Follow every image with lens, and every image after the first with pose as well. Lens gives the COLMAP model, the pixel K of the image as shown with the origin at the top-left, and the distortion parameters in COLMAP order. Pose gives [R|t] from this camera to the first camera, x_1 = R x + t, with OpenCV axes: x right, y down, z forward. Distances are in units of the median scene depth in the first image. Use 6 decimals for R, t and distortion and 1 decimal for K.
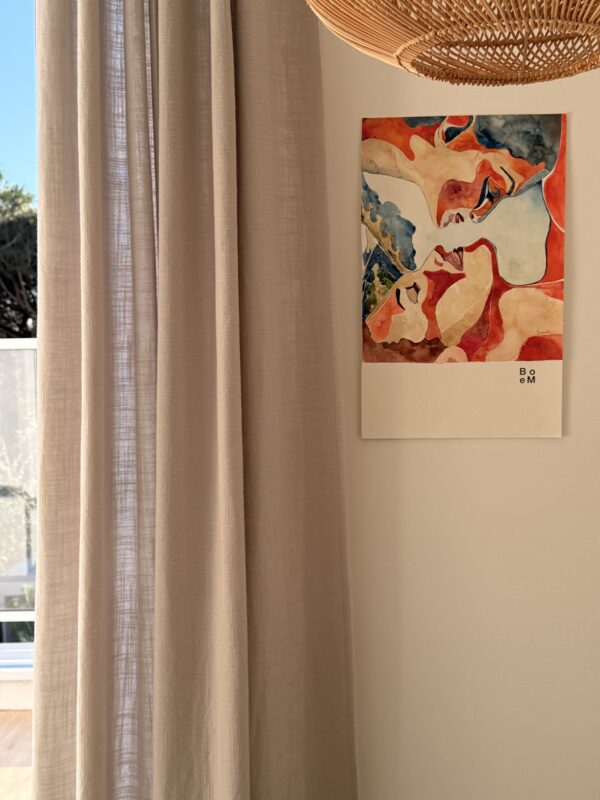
lens RADIAL K [[1013.0, 0, 299.8], [0, 1013.0, 394.7], [0, 0, 1]] dist [0.079723, 0.000000]
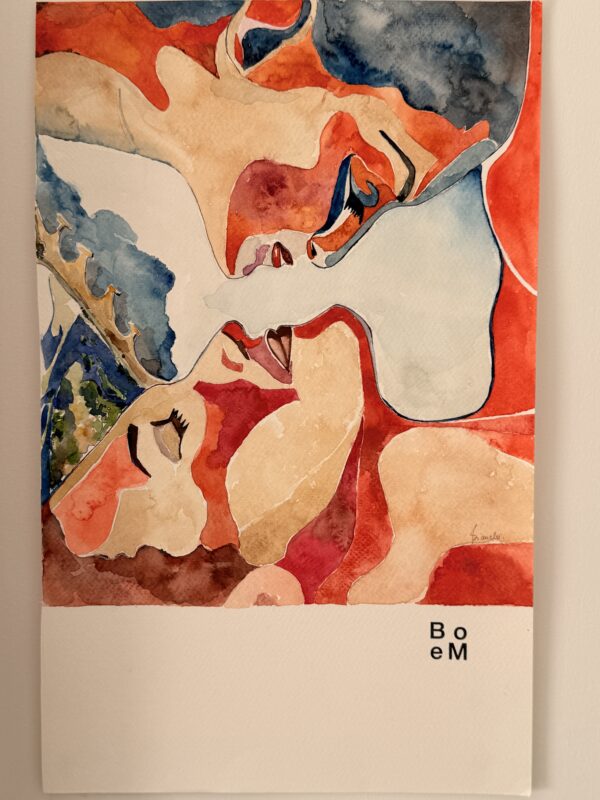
lens RADIAL K [[1013.0, 0, 299.9], [0, 1013.0, 403.8], [0, 0, 1]] dist [0.079723, 0.000000]
pose [[0.999554, 0.011039, 0.027737, 0.153390], [-0.009975, 0.999220, -0.038200, -0.098618], [-0.028137, 0.037906, 0.998885, 0.595875]]
